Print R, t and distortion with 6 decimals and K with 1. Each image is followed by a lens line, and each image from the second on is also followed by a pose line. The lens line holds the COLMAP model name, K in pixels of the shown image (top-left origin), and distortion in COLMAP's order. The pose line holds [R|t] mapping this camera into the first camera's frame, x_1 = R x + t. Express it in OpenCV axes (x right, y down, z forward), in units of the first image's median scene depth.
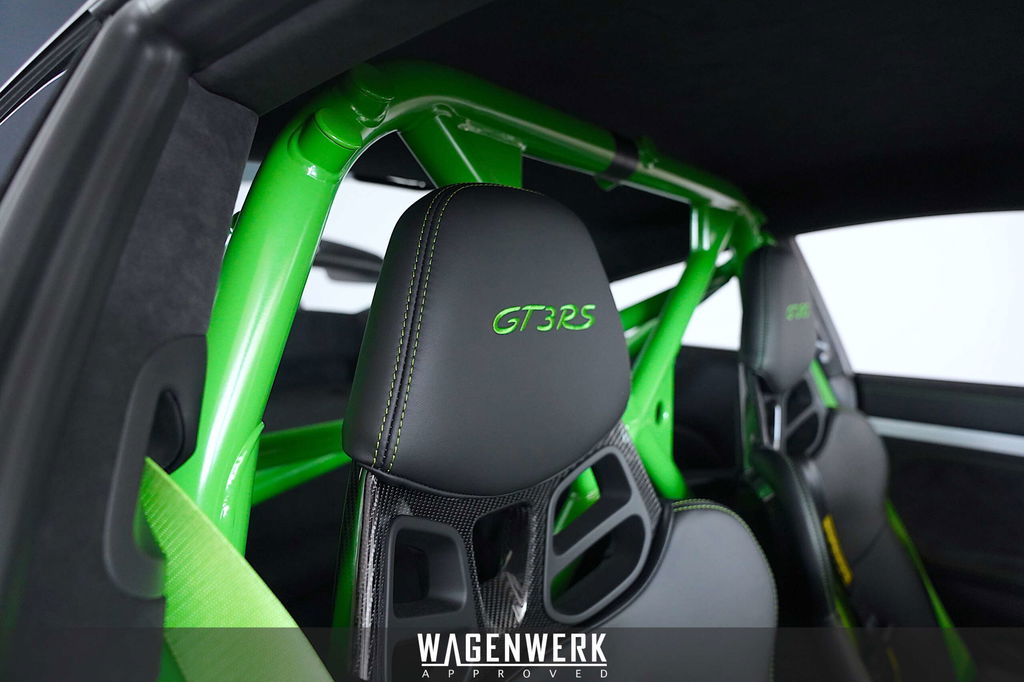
lens RADIAL K [[731.9, 0, 517.8], [0, 731.9, 337.9], [0, 0, 1]] dist [-0.099053, 0.052018]
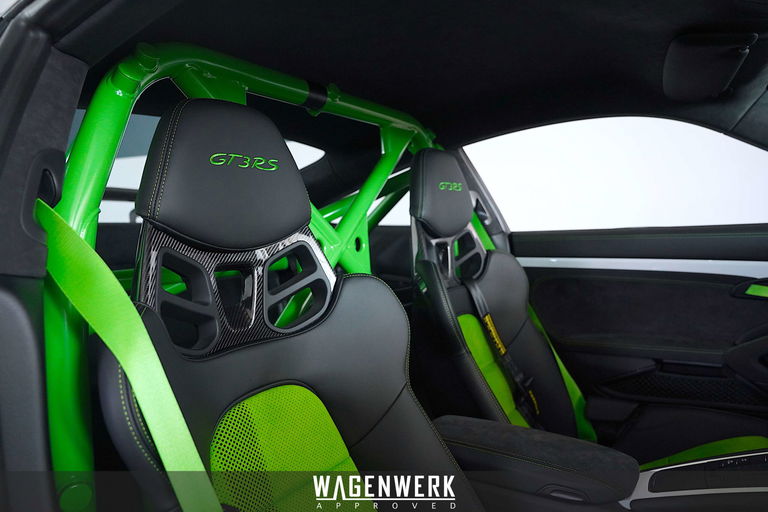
lens RADIAL K [[548.9, 0, 385.8], [0, 548.9, 256.3], [0, 0, 1]] dist [-0.099053, 0.052018]
pose [[0.995590, -0.072764, 0.059216, 0.227565], [0.074283, 0.996951, -0.023873, 0.212268], [-0.057299, 0.028166, 0.997960, -0.367502]]
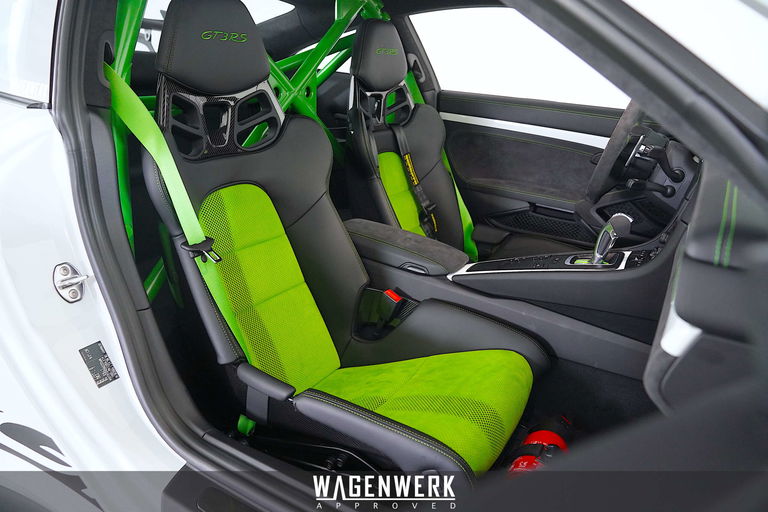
lens RADIAL K [[548.9, 0, 384.6], [0, 548.9, 259.0], [0, 0, 1]] dist [-0.099053, 0.052018]
pose [[0.996645, 0.010481, 0.081175, 0.382516], [-0.032883, 0.959482, 0.279844, 0.155457], [-0.074953, -0.281575, 0.956607, -1.054373]]
